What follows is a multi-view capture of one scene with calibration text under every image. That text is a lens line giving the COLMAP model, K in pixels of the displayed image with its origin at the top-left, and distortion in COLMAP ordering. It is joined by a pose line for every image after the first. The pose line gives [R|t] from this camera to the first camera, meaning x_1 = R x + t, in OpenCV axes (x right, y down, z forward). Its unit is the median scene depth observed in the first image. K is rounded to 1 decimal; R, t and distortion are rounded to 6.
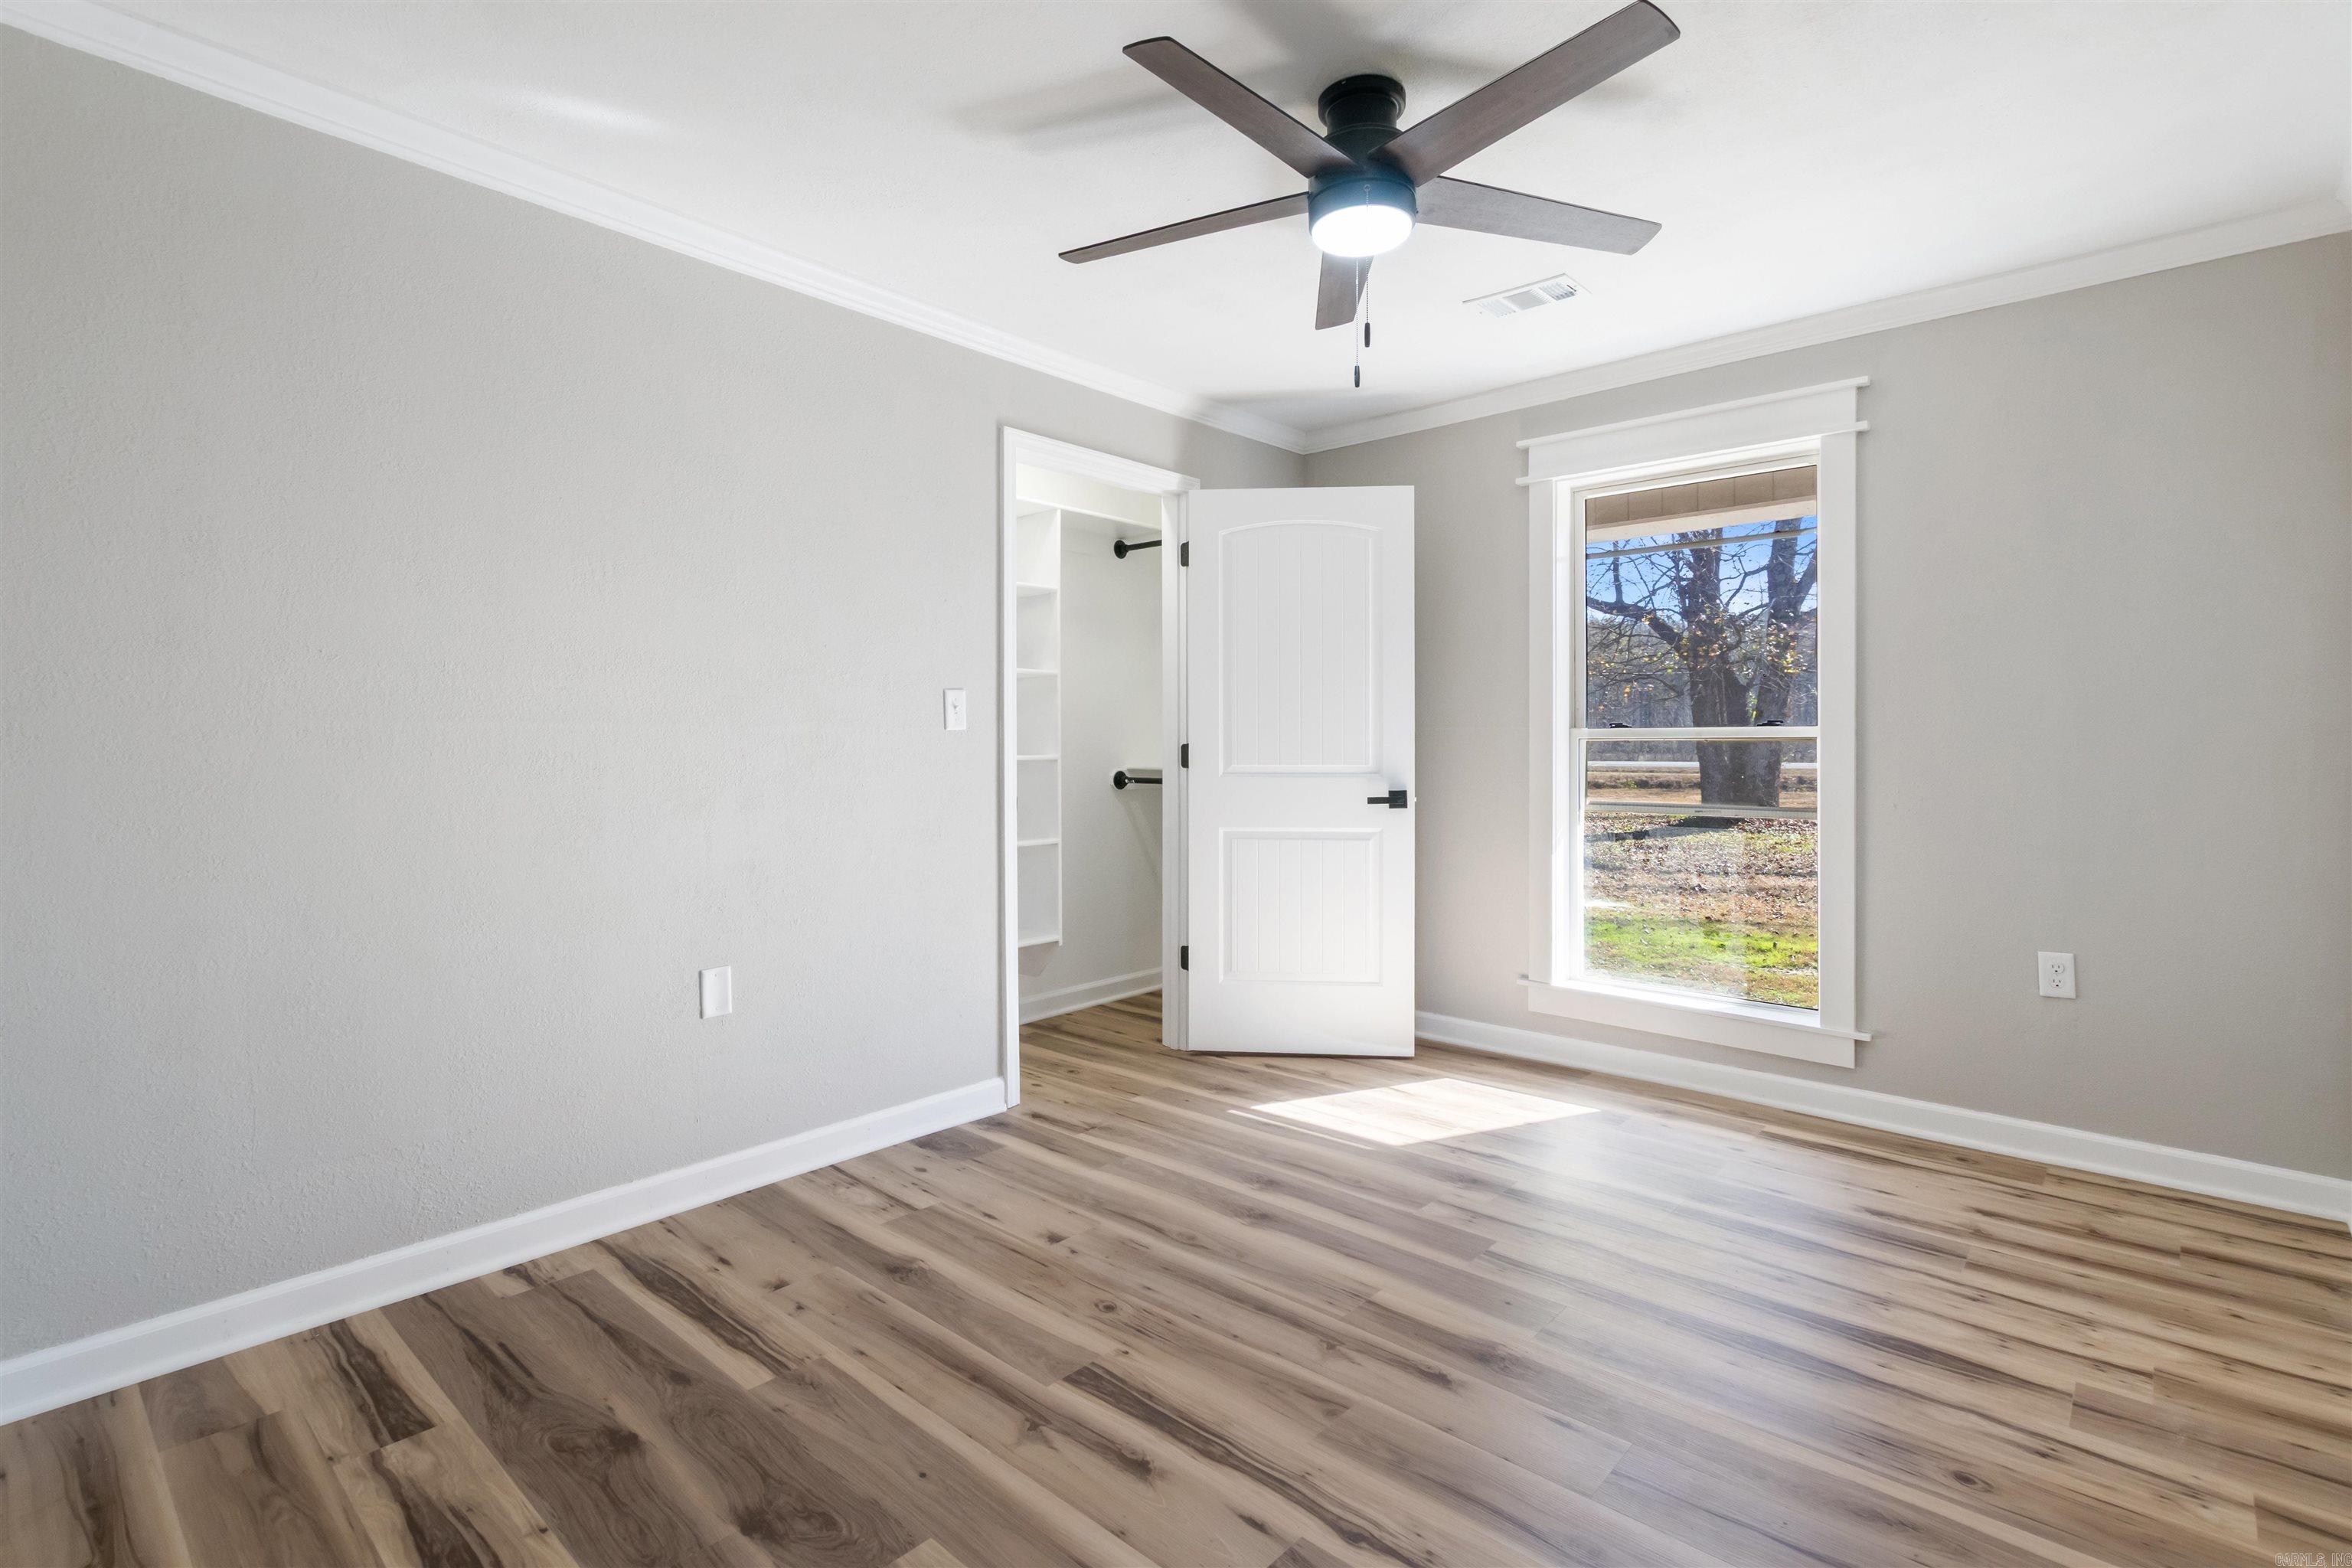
lens RADIAL K [[1096.6, 0, 1169.1], [0, 1096.6, 768.2], [0, 0, 1]] dist [-0.004596, -0.000434]
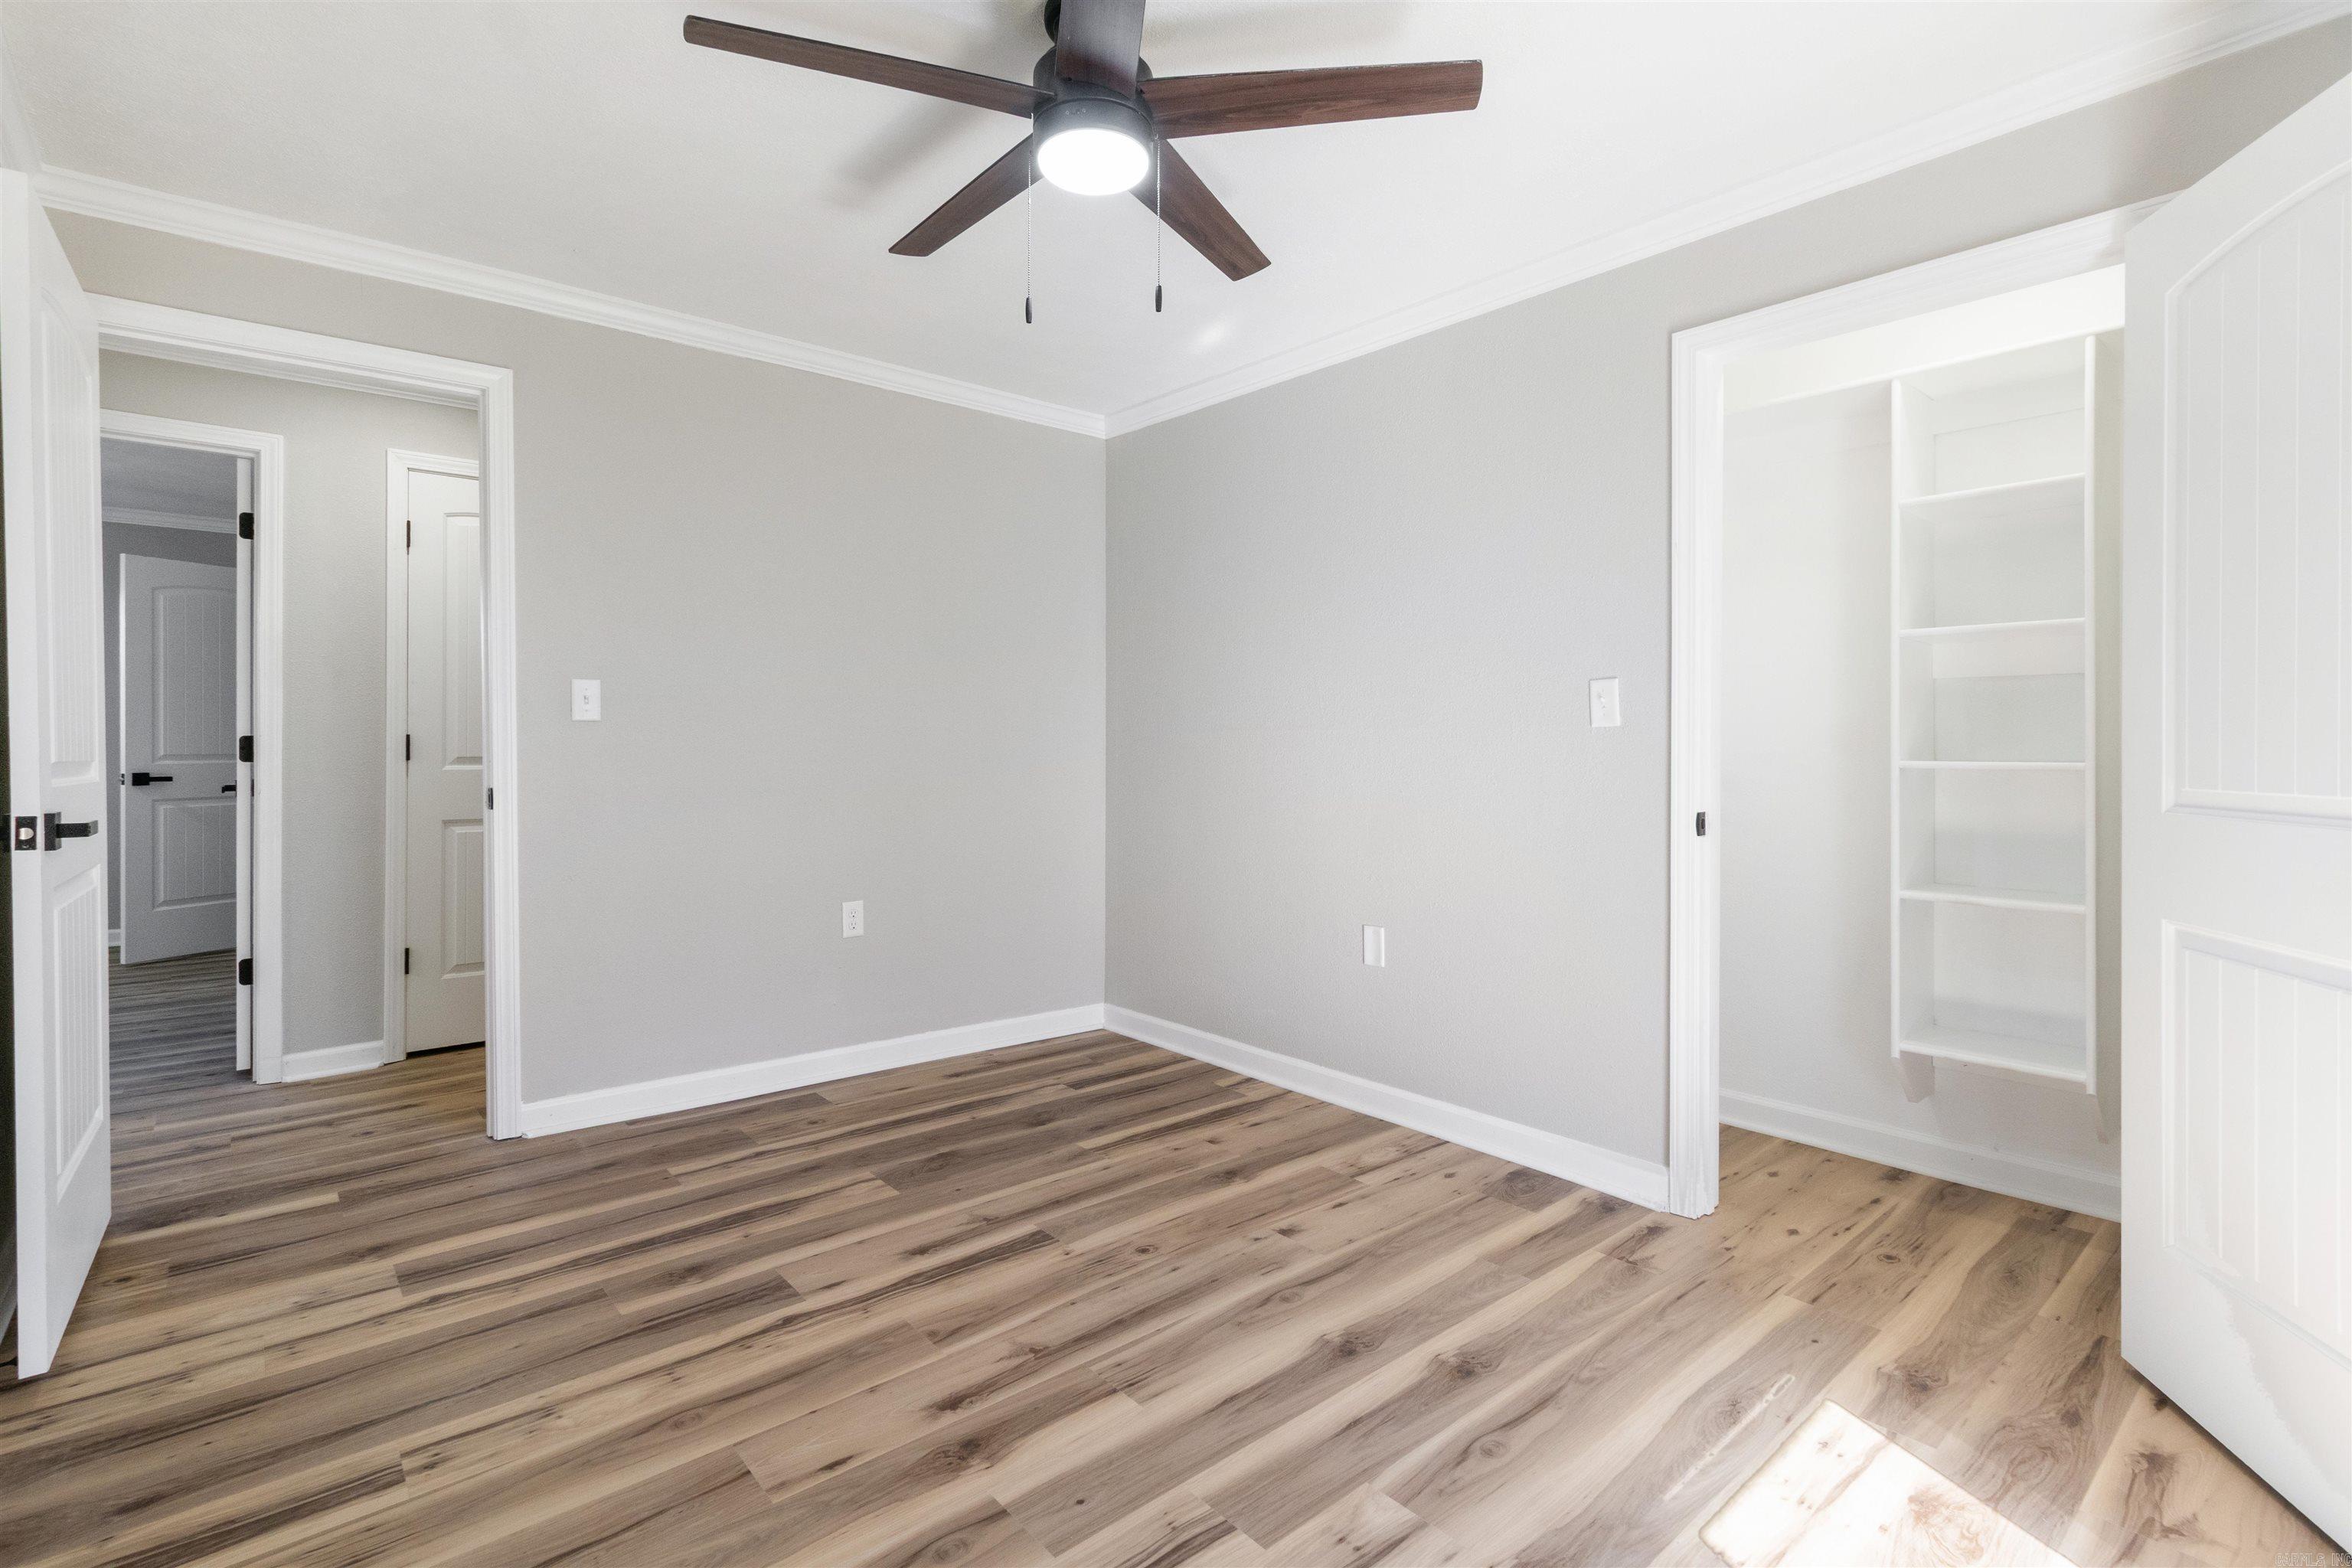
lens RADIAL K [[1096.6, 0, 1167.6], [0, 1096.6, 769.6], [0, 0, 1]] dist [-0.004596, -0.000434]
pose [[-0.123650, 0.023262, -0.992053, 0.900735], [-0.025815, 0.999311, 0.026650, -0.019847], [0.991990, 0.028905, -0.122964, 1.004553]]
